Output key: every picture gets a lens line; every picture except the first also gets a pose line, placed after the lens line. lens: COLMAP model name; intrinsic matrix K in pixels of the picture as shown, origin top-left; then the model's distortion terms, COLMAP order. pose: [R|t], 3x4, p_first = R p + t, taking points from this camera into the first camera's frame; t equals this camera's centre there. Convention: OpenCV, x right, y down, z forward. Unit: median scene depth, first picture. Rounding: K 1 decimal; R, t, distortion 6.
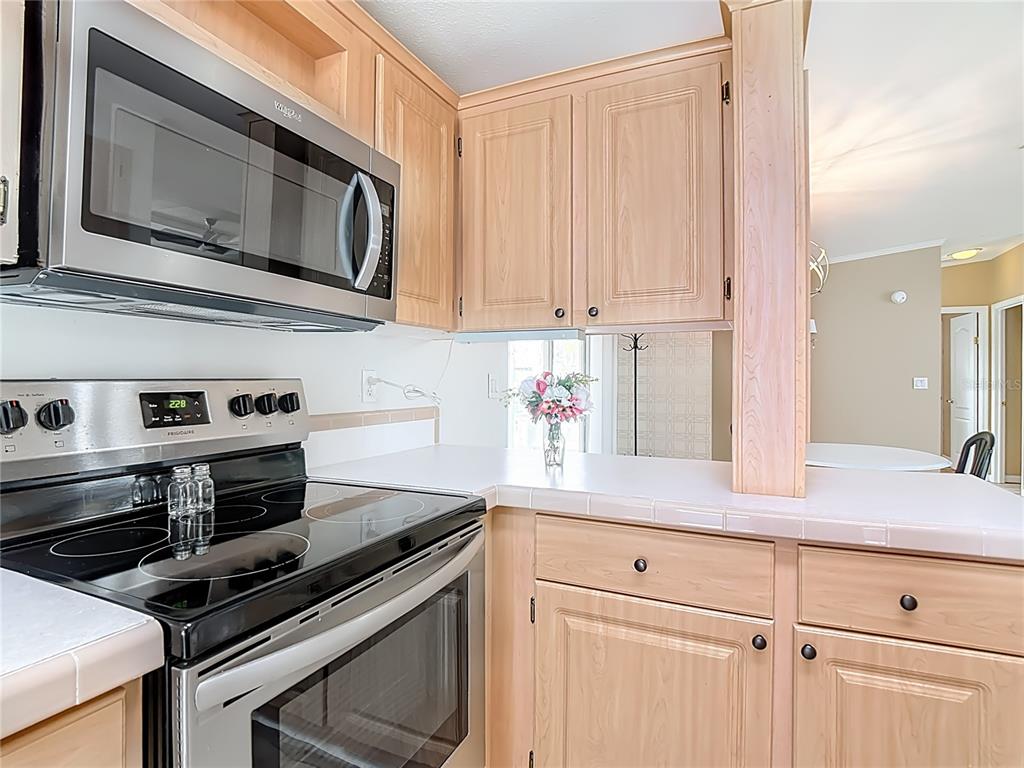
lens RADIAL K [[542.8, 0, 510.6], [0, 542.8, 381.9], [0, 0, 1]] dist [0.006028, -0.024835]
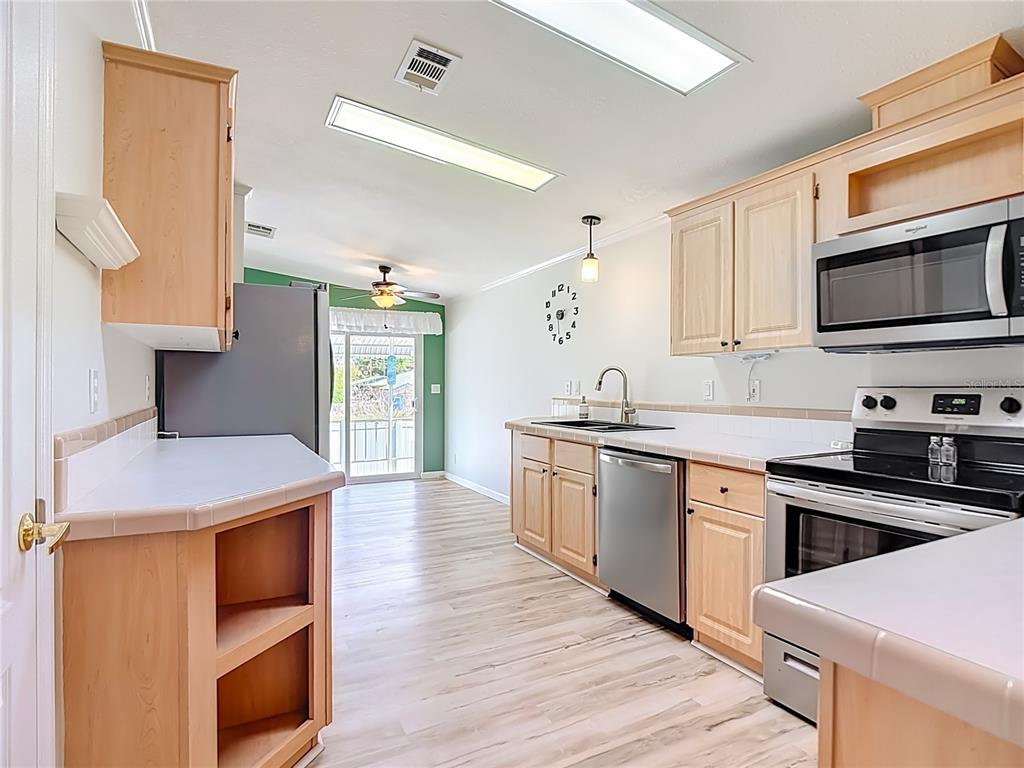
lens RADIAL K [[542.8, 0, 510.6], [0, 542.8, 381.9], [0, 0, 1]] dist [0.006028, -0.024835]
pose [[-0.609026, -0.010161, -0.793085, 1.222324], [-0.007766, 0.999946, -0.006847, 0.002281], [0.793112, 0.001989, -0.609072, 0.728698]]
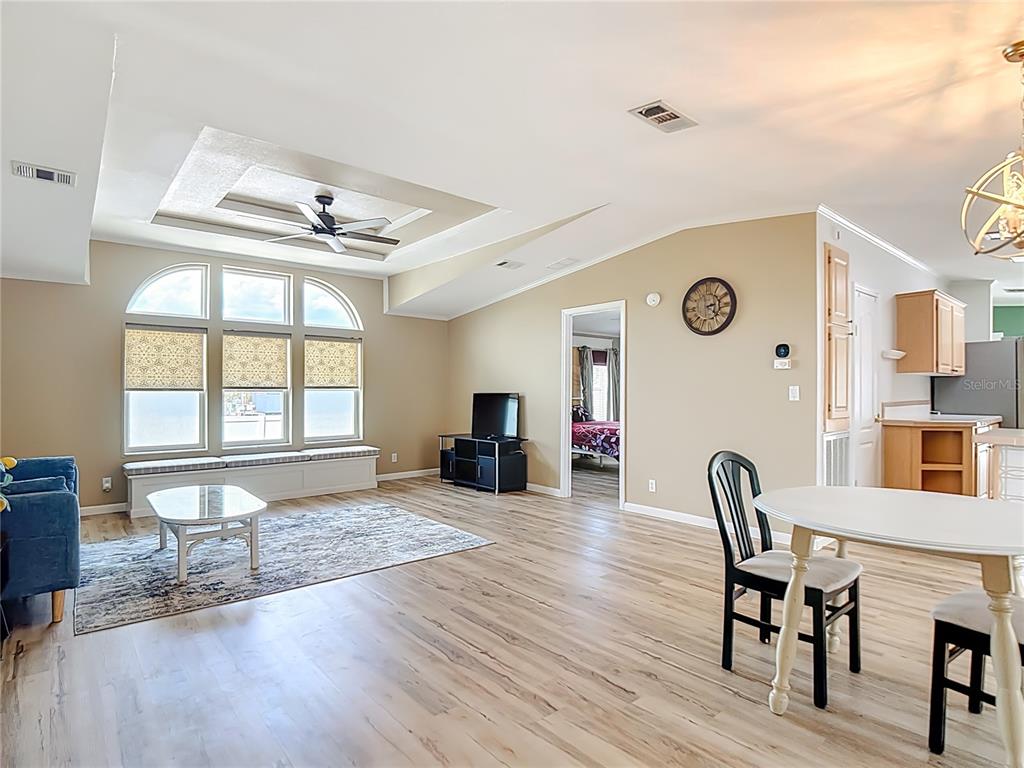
lens RADIAL K [[537.8, 0, 512.0], [0, 537.8, 384.0], [0, 0, 1]] dist [0.012277, -0.025487]
pose [[-0.908631, 0.001185, 0.417598, 1.717726], [-0.002393, 0.999965, -0.008045, -0.004383], [-0.417593, -0.008309, -0.908596, 3.828846]]
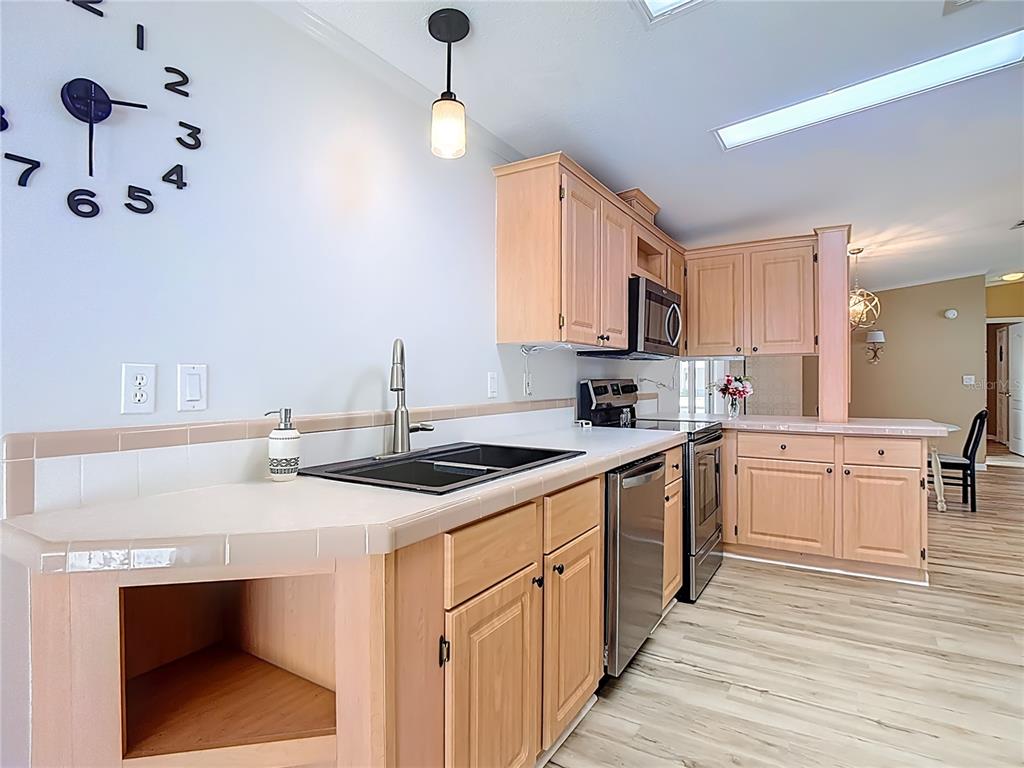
lens RADIAL K [[552.1, 0, 504.5], [0, 552.1, 383.8], [0, 0, 1]] dist [-0.021518, -0.001560]
pose [[0.991874, -0.004038, -0.127156, -0.660546], [0.004527, 0.999983, 0.003564, 0.004494], [0.127140, -0.004111, 0.991876, -1.578930]]
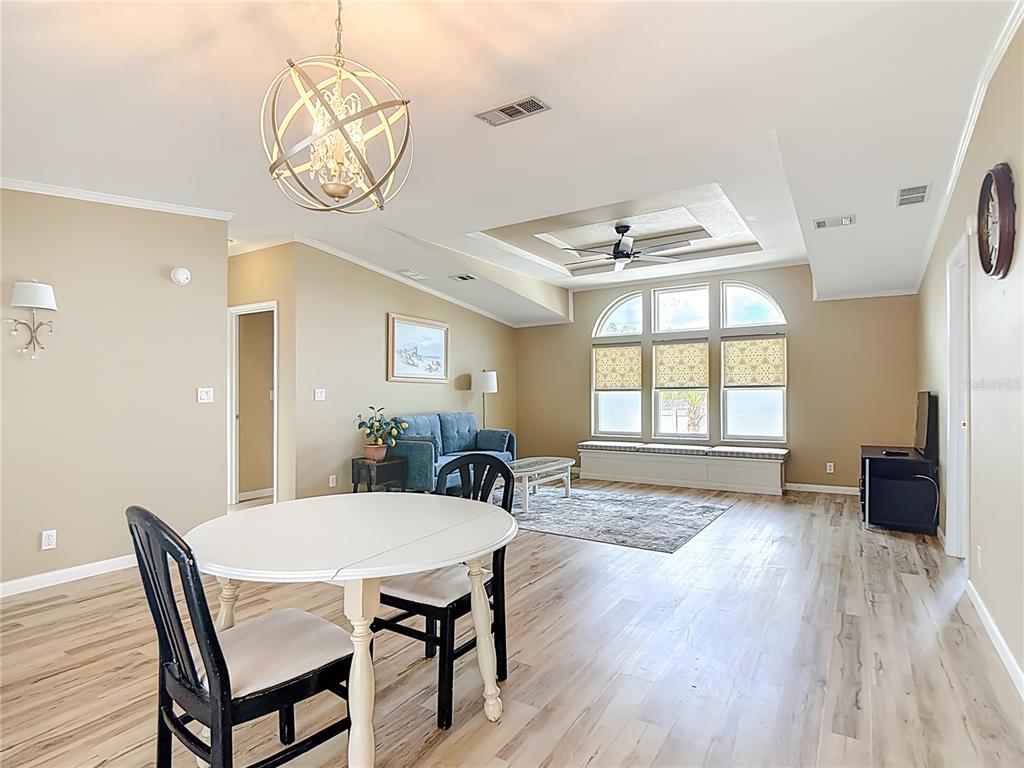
lens RADIAL K [[542.8, 0, 510.6], [0, 542.8, 381.9], [0, 0, 1]] dist [0.006028, -0.024835]
pose [[0.127670, 0.014286, 0.991714, 0.228398], [0.011591, 0.999806, -0.015894, 0.002671], [-0.991749, 0.013524, 0.127480, 1.736824]]
